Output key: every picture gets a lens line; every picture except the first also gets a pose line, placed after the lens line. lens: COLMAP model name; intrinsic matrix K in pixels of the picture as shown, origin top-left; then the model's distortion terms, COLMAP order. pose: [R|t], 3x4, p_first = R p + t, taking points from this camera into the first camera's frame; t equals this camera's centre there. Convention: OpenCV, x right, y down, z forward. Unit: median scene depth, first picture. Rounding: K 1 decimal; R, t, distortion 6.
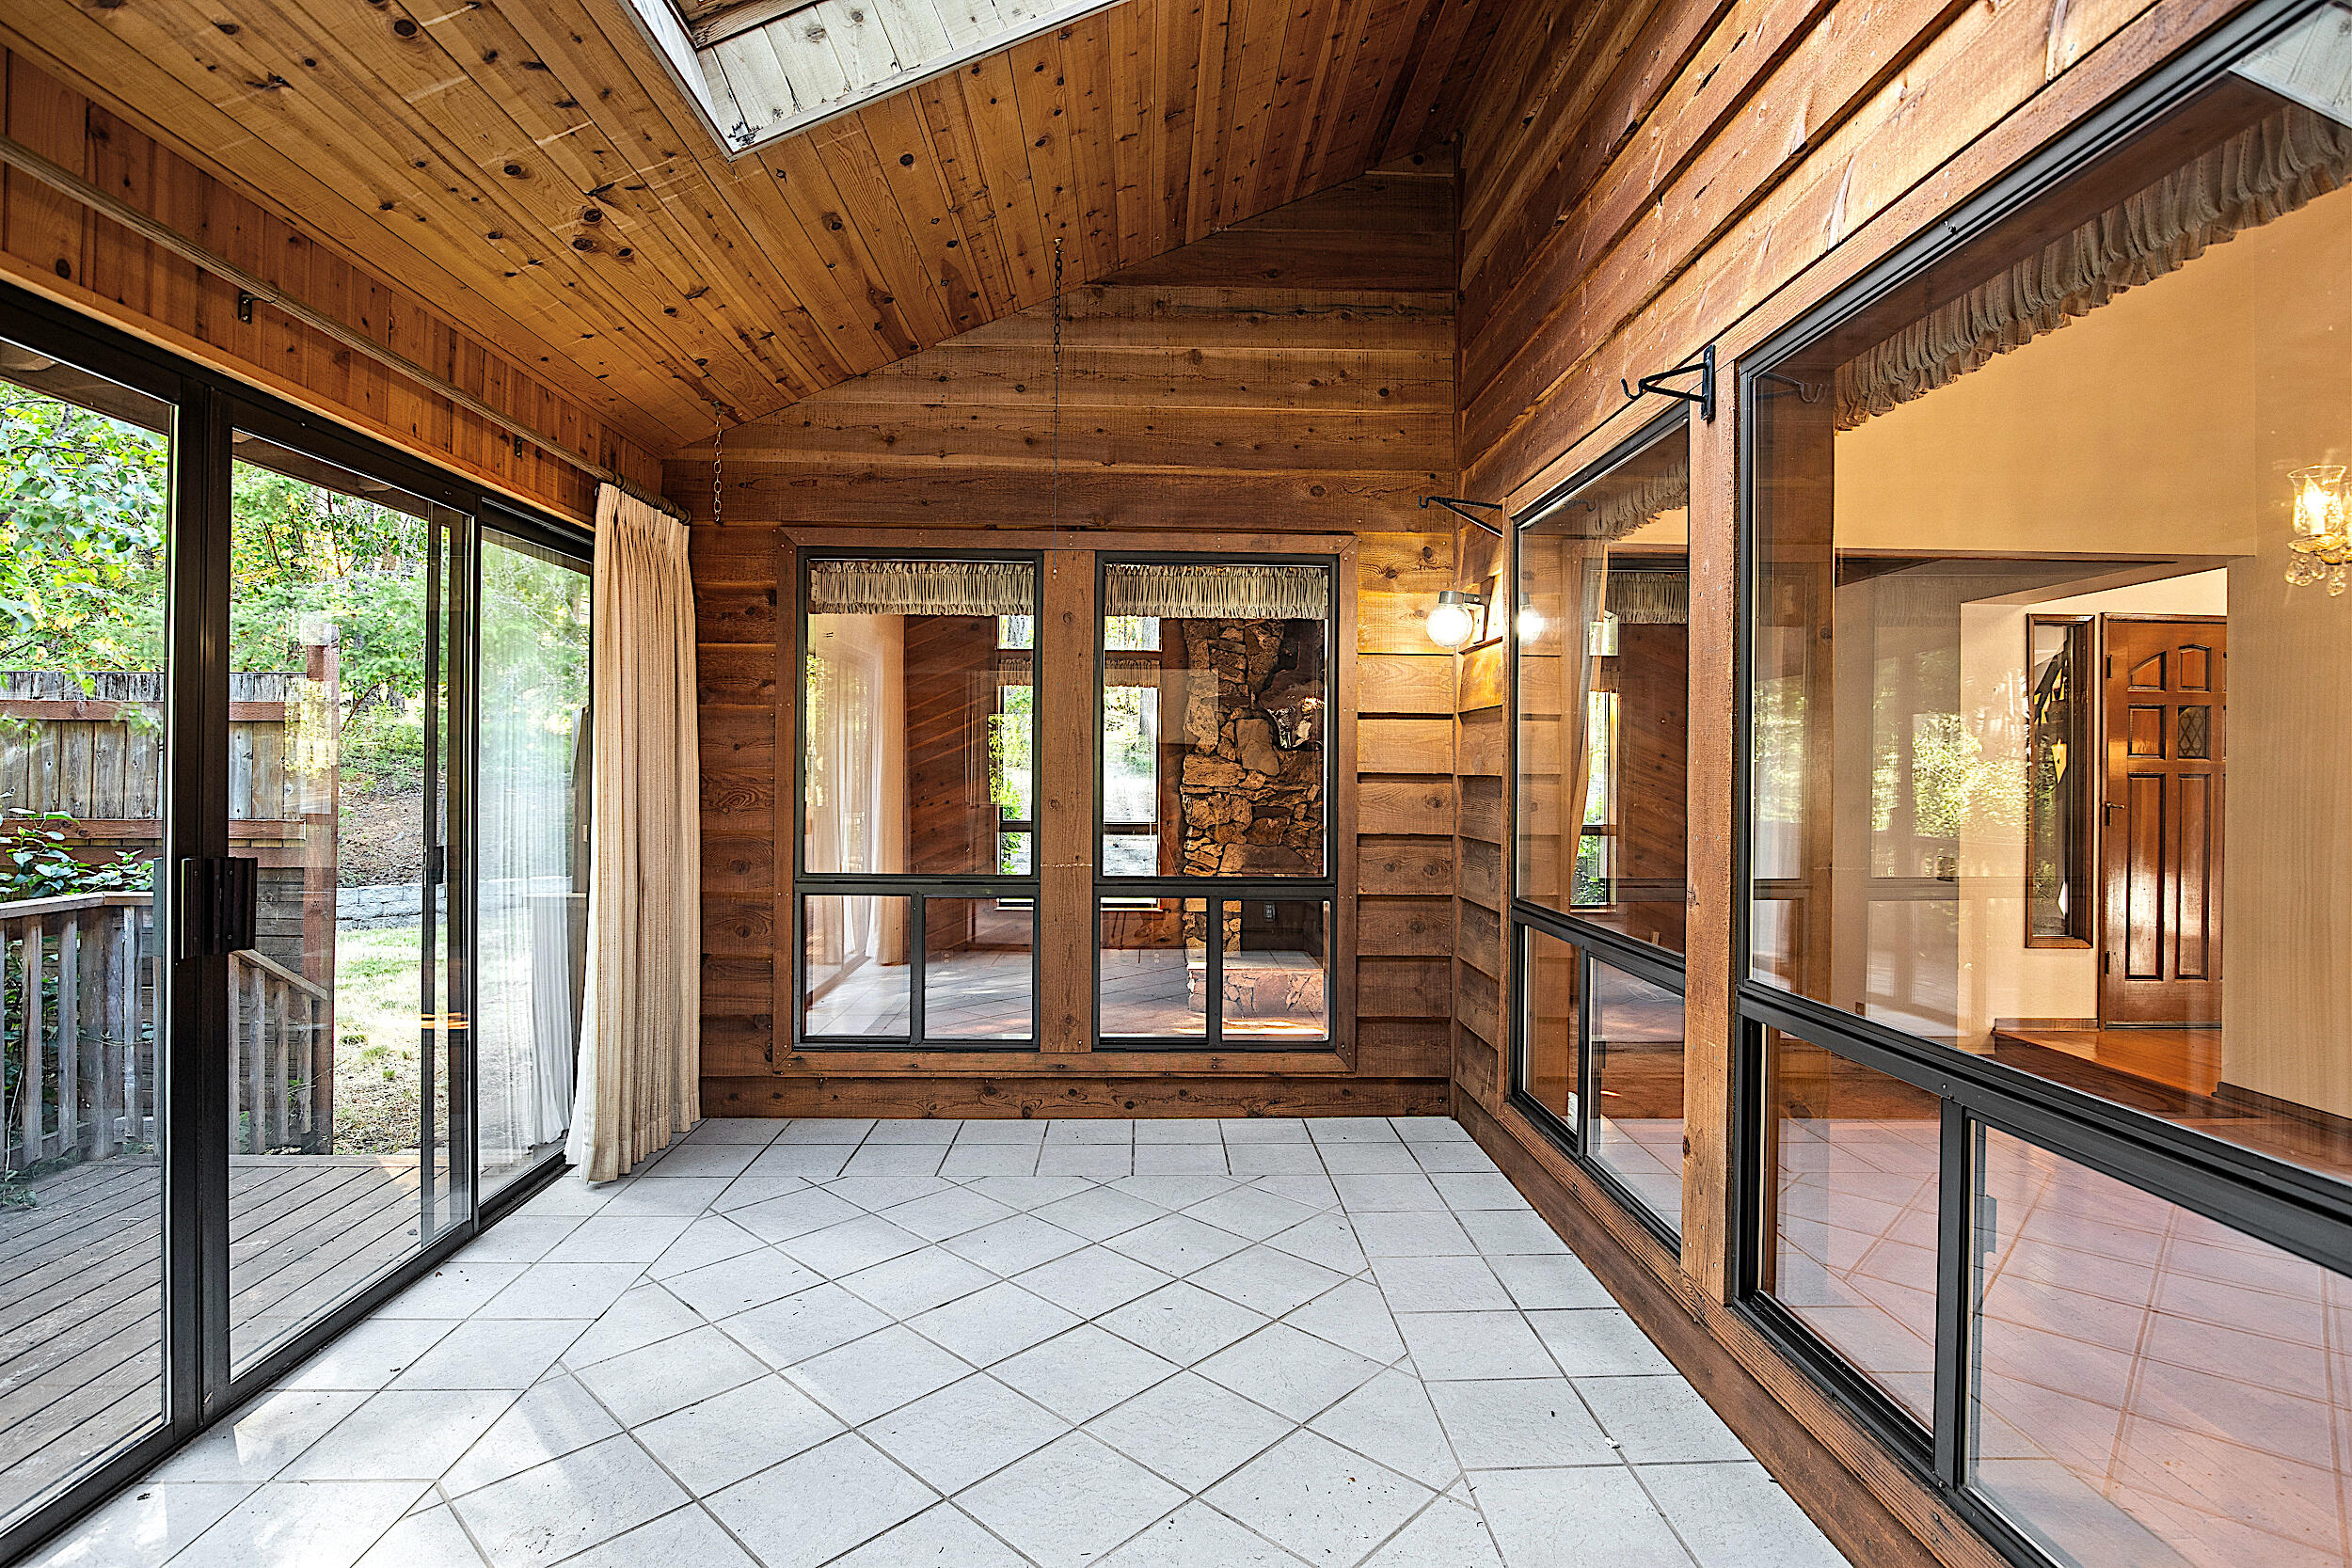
lens RADIAL K [[1180.9, 0, 1177.2], [0, 1180.9, 770.3], [0, 0, 1]] dist [-0.009533, 0.000463]
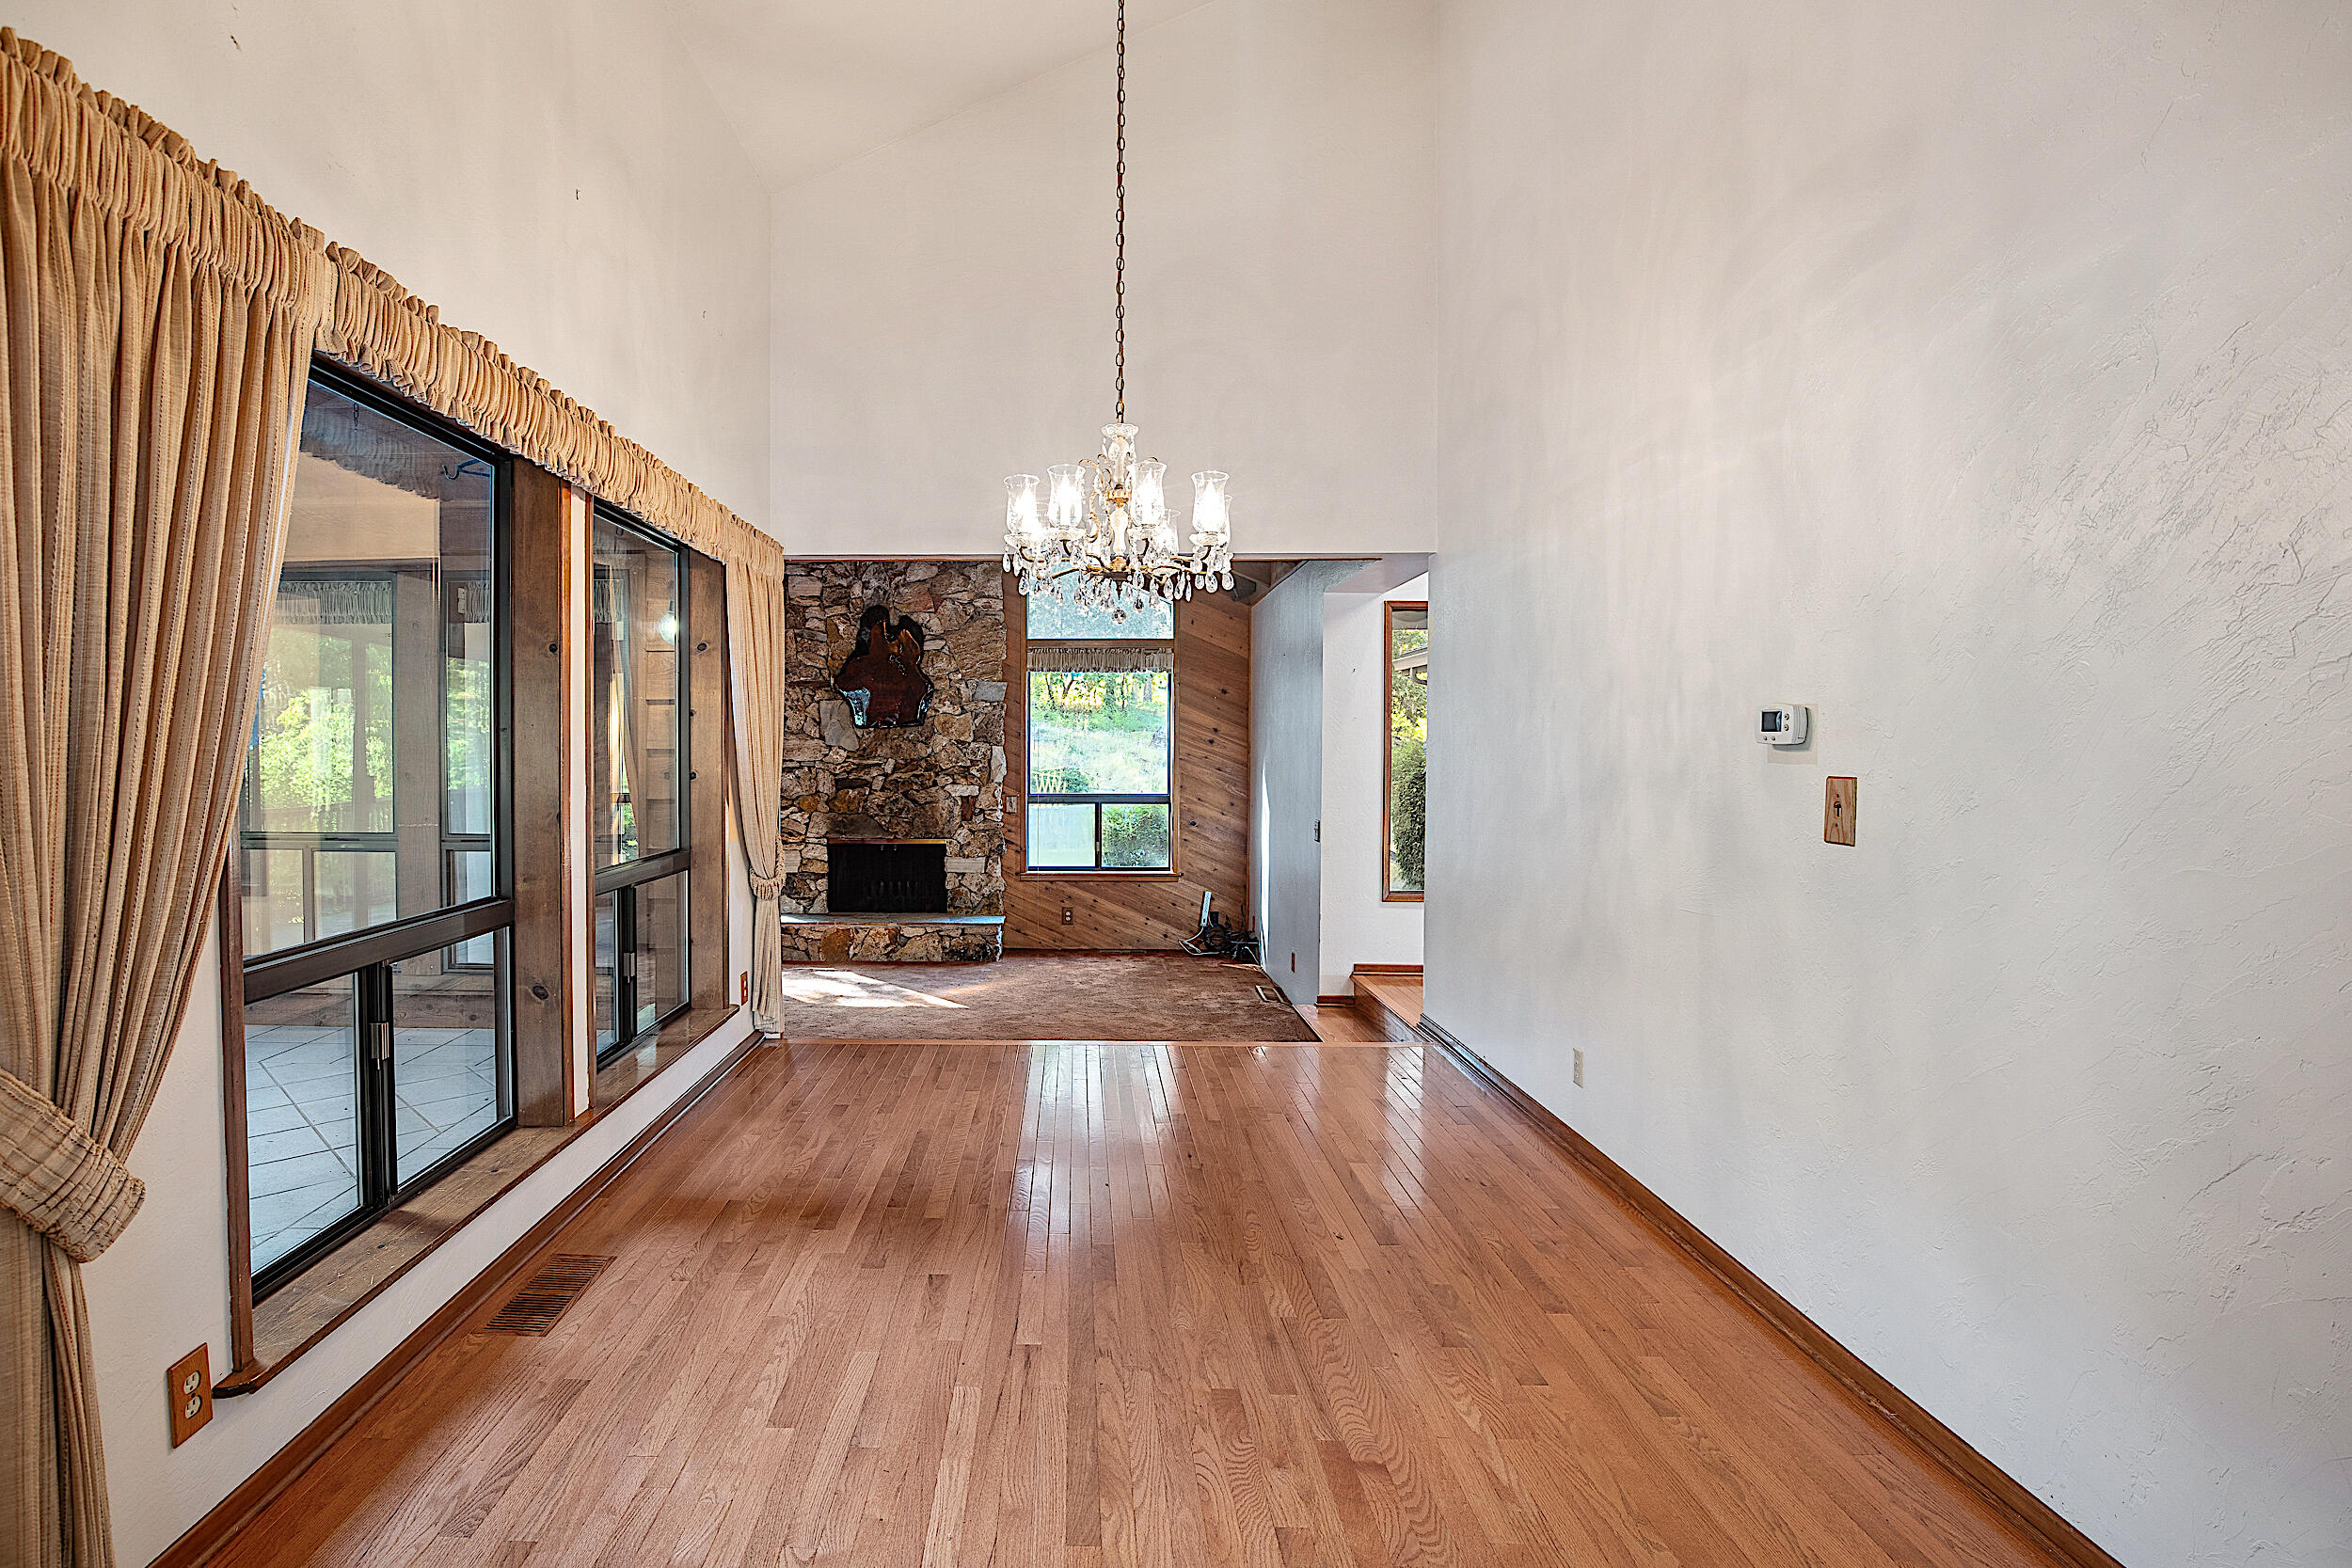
lens RADIAL K [[1088.9, 0, 1036.2], [0, 1088.9, 770.0], [0, 0, 1]] dist [-0.031448, 0.006751]
pose [[0.943696, 0.003086, -0.330800, 0.582127], [0.002513, 0.999861, 0.016495, 0.006165], [0.330805, -0.016397, 0.943557, 0.092893]]
